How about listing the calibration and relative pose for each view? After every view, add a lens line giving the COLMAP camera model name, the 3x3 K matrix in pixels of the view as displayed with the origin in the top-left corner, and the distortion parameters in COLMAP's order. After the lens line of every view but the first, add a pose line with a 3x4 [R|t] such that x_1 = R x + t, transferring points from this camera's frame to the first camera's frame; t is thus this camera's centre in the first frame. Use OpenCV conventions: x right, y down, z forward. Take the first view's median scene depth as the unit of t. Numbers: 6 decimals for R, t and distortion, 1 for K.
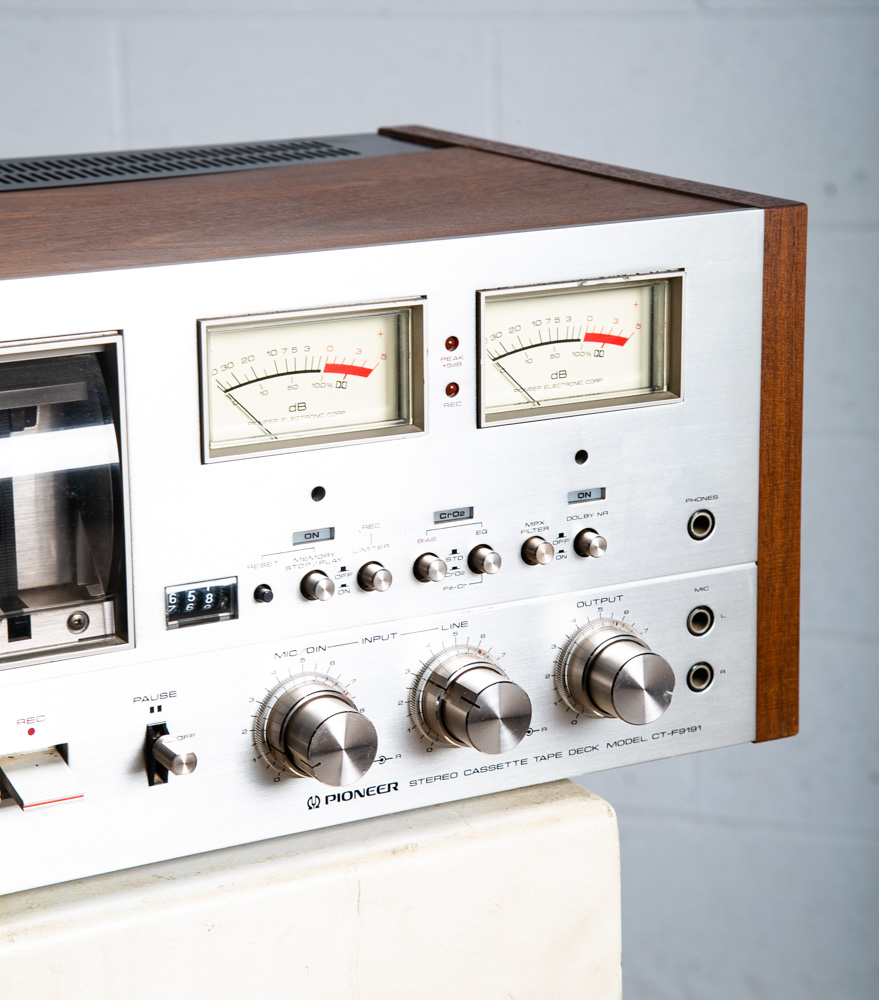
lens RADIAL K [[2476.7, 0, 343.4], [0, 2476.7, 435.6], [0, 0, 1]] dist [0.155073, 0.496702]
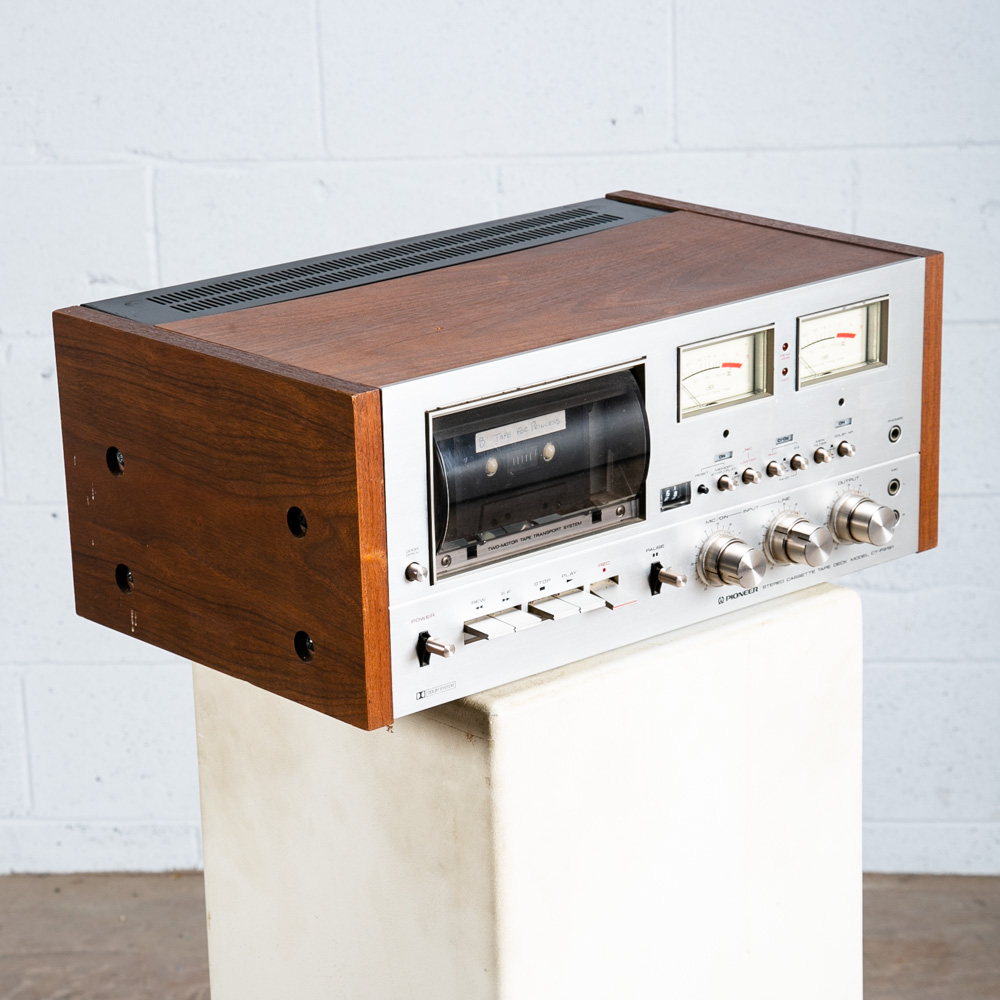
lens RADIAL K [[3204.4, 0, 447.1], [0, 3204.4, 631.2], [0, 0, 1]] dist [0.114935, 1.899686]
pose [[0.972029, -0.086525, 0.218340, -0.727278], [0.064229, 0.992157, 0.107237, -0.097879], [-0.225906, -0.090214, 0.969963, -1.260607]]
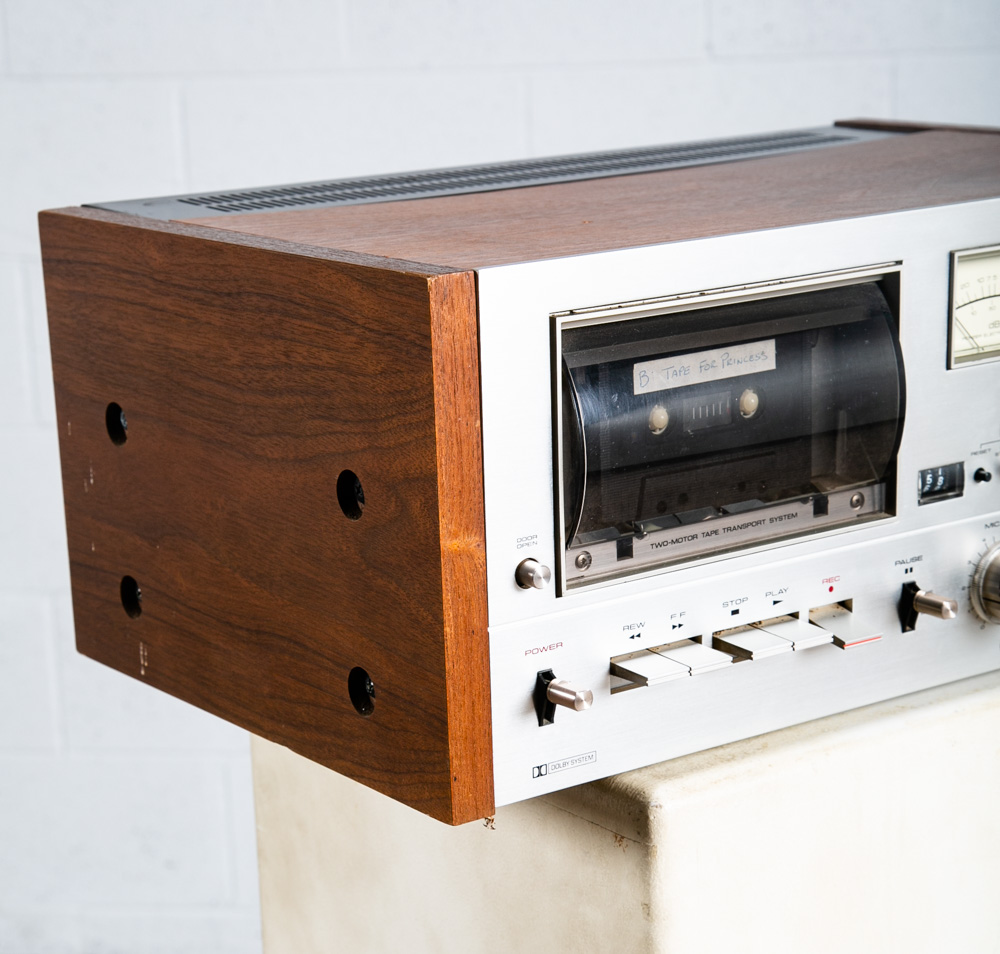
lens RADIAL K [[2504.3, 0, 501.1], [0, 2504.3, 585.1], [0, 0, 1]] dist [0.161537, 0.513641]
pose [[0.986635, -0.054279, 0.153642, -0.449142], [0.049220, 0.998119, 0.036547, 0.058325], [-0.155336, -0.028496, 0.987451, -0.204492]]
